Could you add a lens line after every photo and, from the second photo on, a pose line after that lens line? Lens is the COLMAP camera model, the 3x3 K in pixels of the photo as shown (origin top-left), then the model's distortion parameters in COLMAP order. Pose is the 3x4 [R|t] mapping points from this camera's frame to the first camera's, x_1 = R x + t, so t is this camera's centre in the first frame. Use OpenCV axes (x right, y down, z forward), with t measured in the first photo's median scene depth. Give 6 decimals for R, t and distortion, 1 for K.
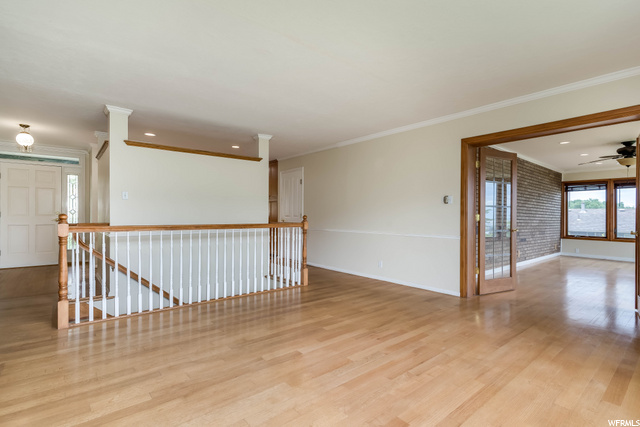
lens RADIAL K [[303.4, 0, 320.0], [0, 303.4, 213.5], [0, 0, 1]] dist [-0.002187, -0.000091]
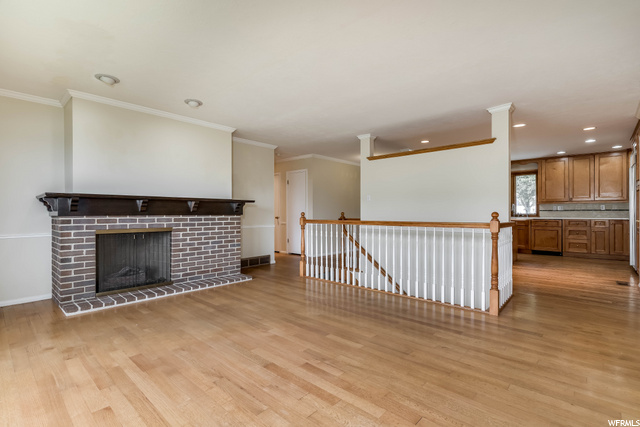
lens RADIAL K [[315.3, 0, 336.5], [0, 315.3, 211.5], [0, 0, 1]] dist [-0.003418, -0.000662]
pose [[0.151568, -0.009310, -0.988403, 0.737564], [0.006645, 0.999943, -0.008400, 0.010096], [0.988425, -0.005295, 0.151621, 0.673242]]
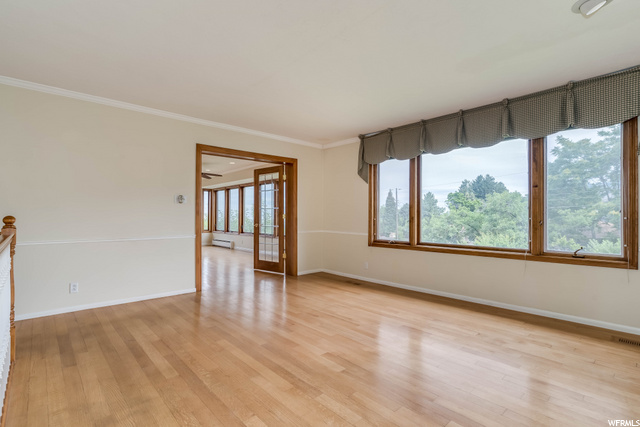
lens RADIAL K [[303.4, 0, 320.0], [0, 303.4, 213.5], [0, 0, 1]] dist [-0.002187, -0.000091]
pose [[-0.027371, 0.002438, 0.999622, -0.669859], [-0.010066, 0.999946, -0.002715, -0.000632], [-0.999575, -0.010137, -0.027345, 0.657748]]
